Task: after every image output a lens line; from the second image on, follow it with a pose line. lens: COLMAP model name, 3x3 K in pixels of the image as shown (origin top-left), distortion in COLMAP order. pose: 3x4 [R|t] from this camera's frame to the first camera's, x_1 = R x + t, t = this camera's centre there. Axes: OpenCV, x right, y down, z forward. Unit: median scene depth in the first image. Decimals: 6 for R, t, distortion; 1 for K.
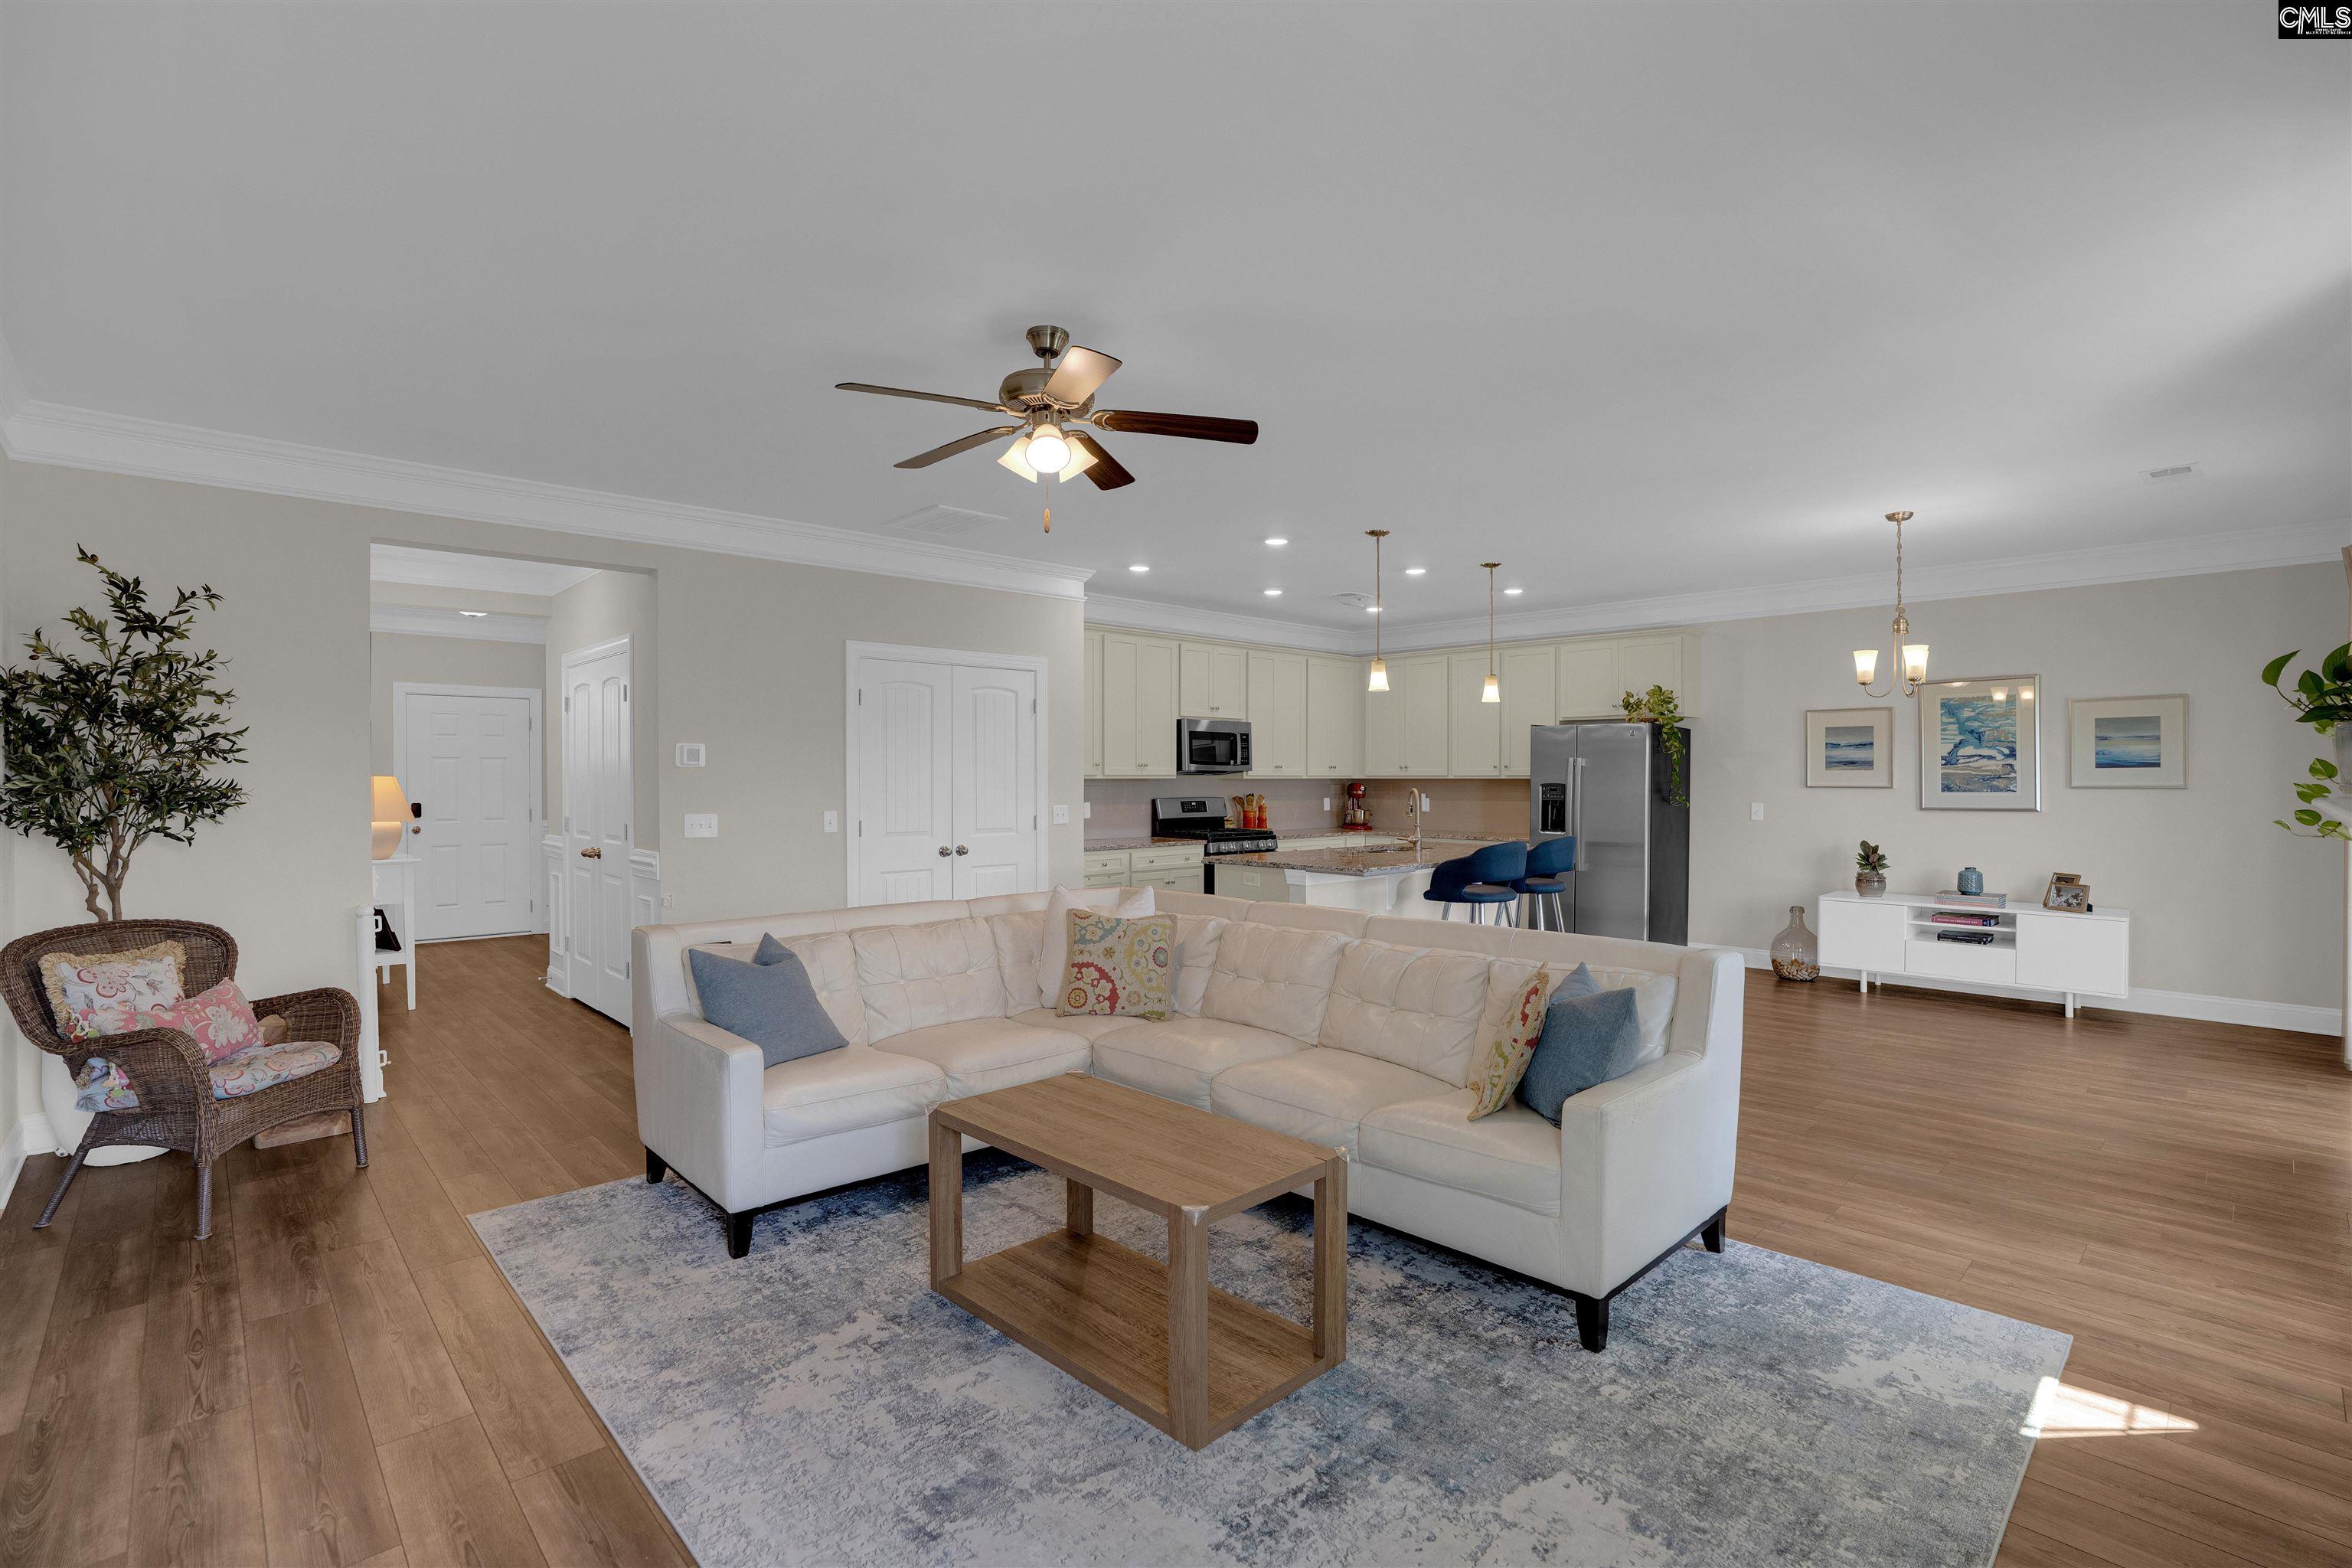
lens RADIAL K [[1101.3, 0, 1163.2], [0, 1101.3, 795.3], [0, 0, 1]] dist [-0.045681, 0.000857]
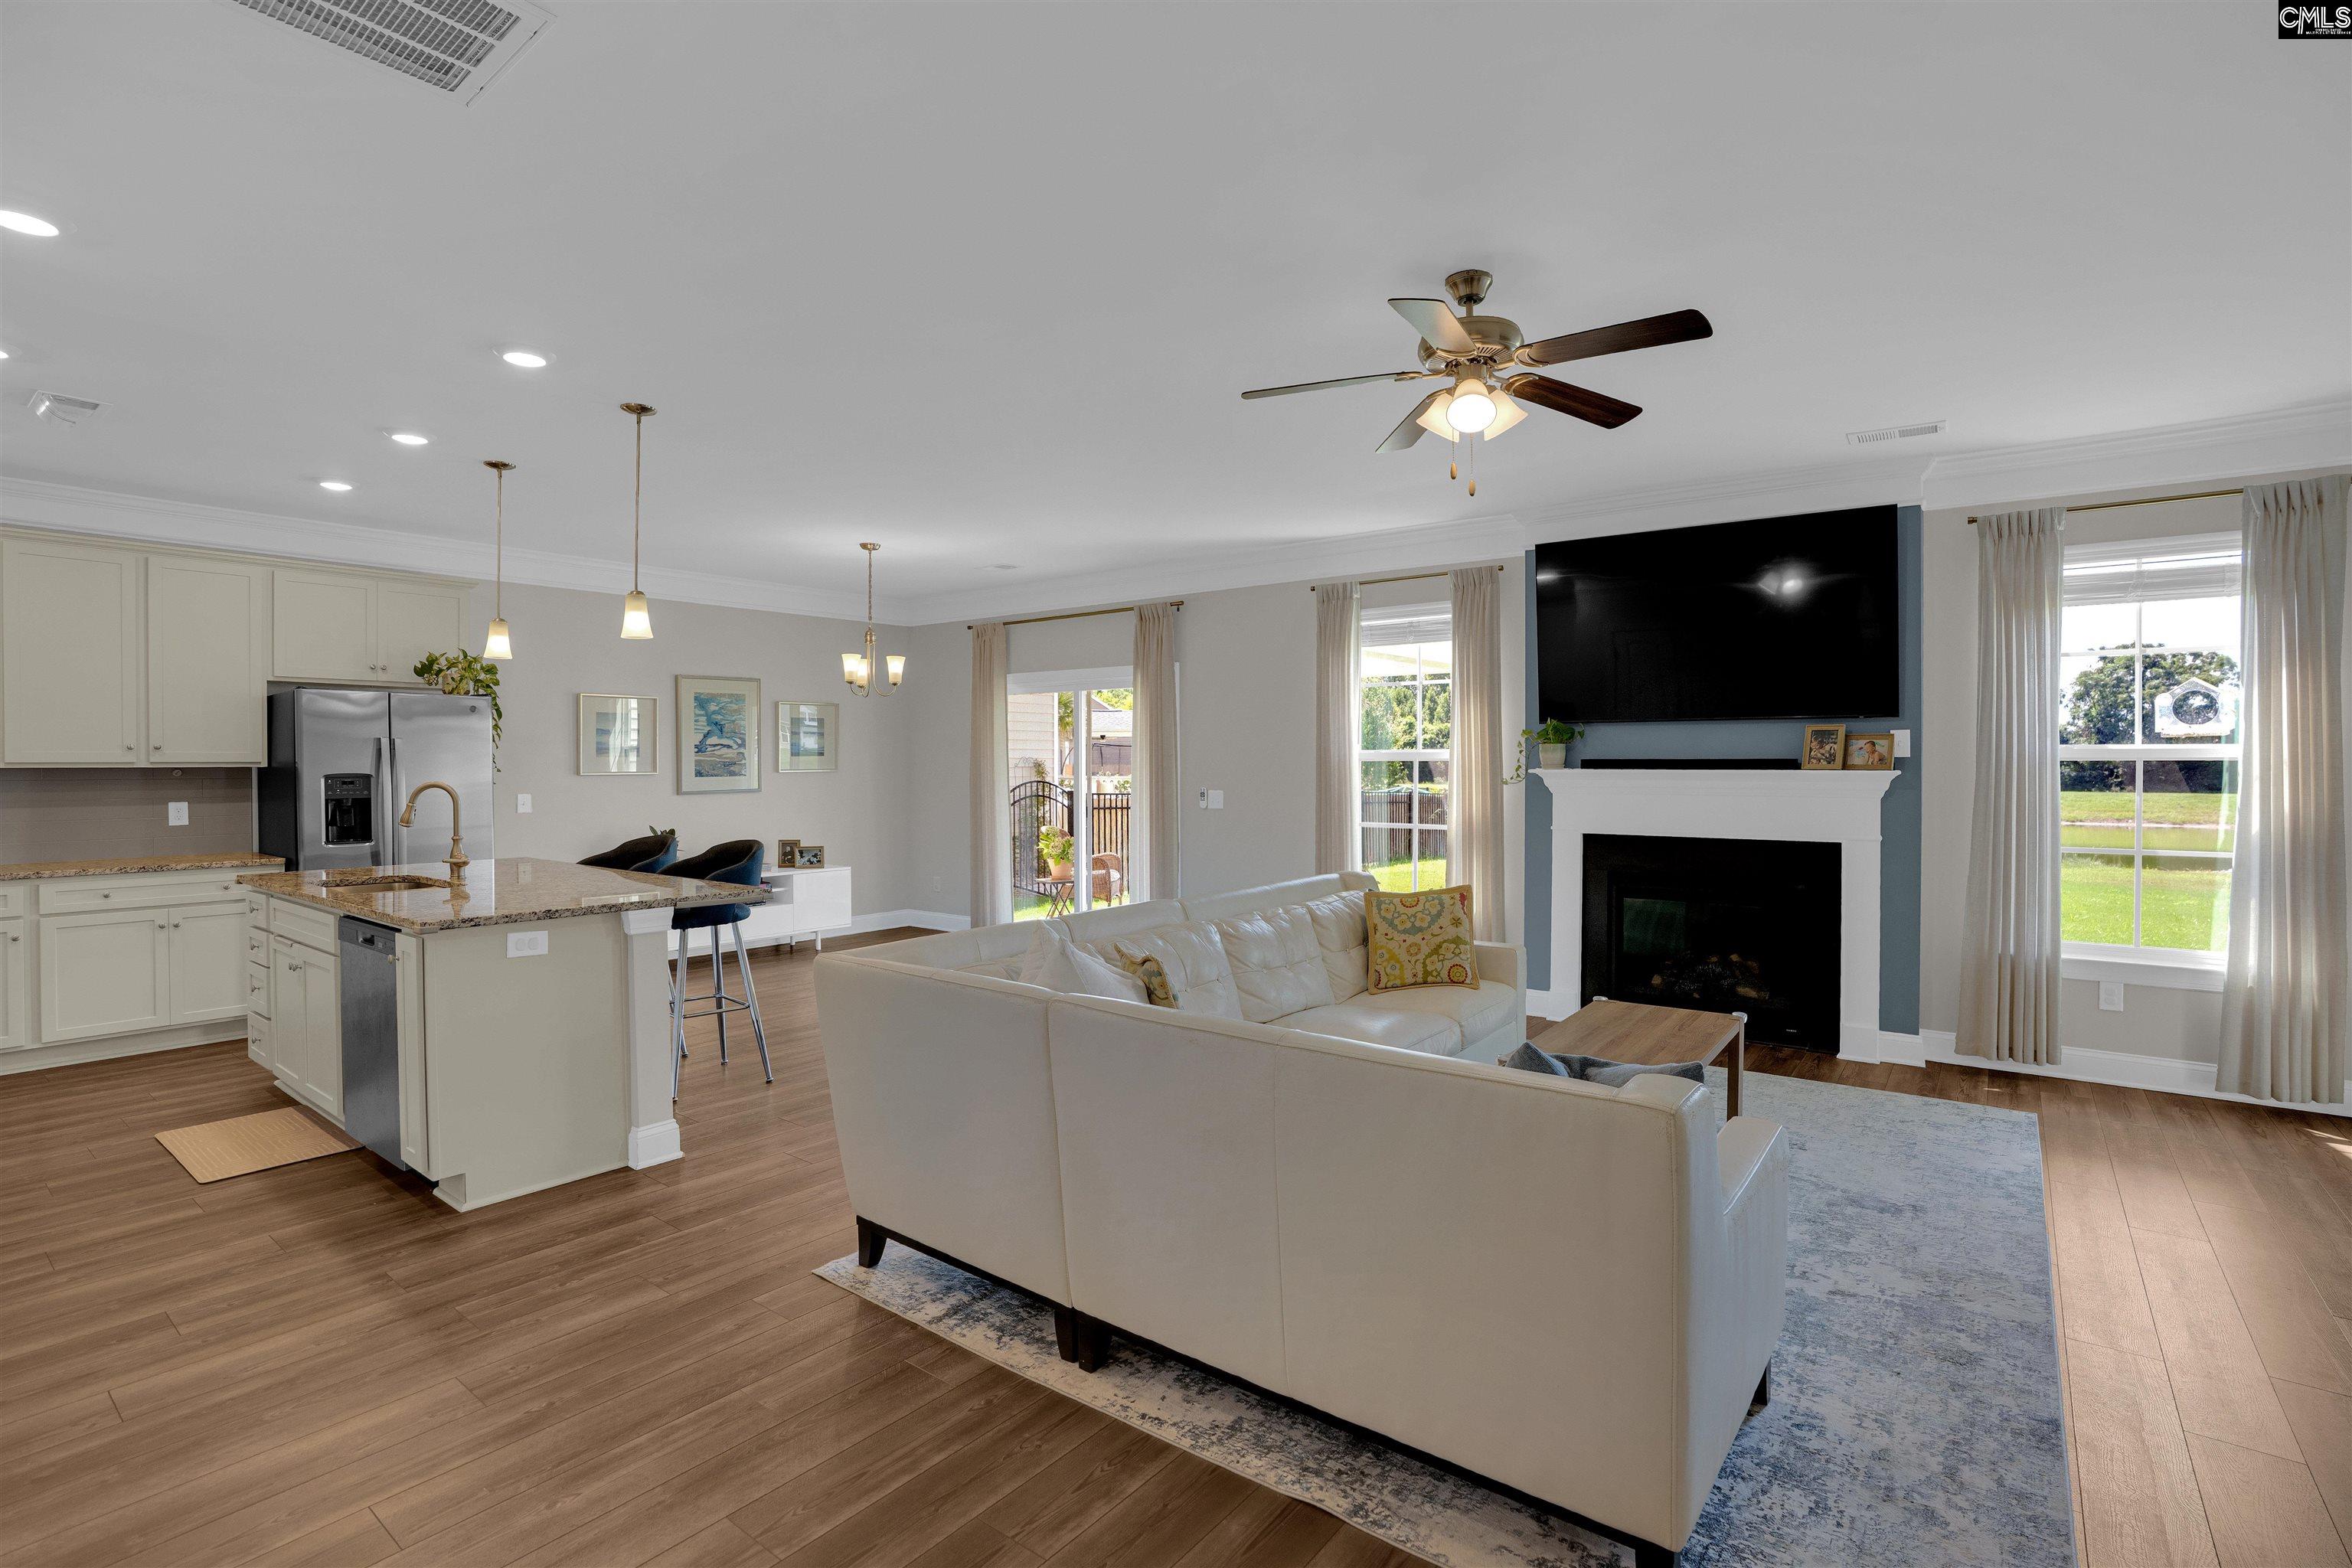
lens RADIAL K [[1101.3, 0, 1185.4], [0, 1101.3, 798.1], [0, 0, 1]] dist [-0.045681, 0.000857]
pose [[-0.177650, -0.027730, 0.983703, -0.586030], [0.017652, 0.999352, 0.031359, -0.009216], [-0.983935, 0.022935, -0.177046, 0.855977]]
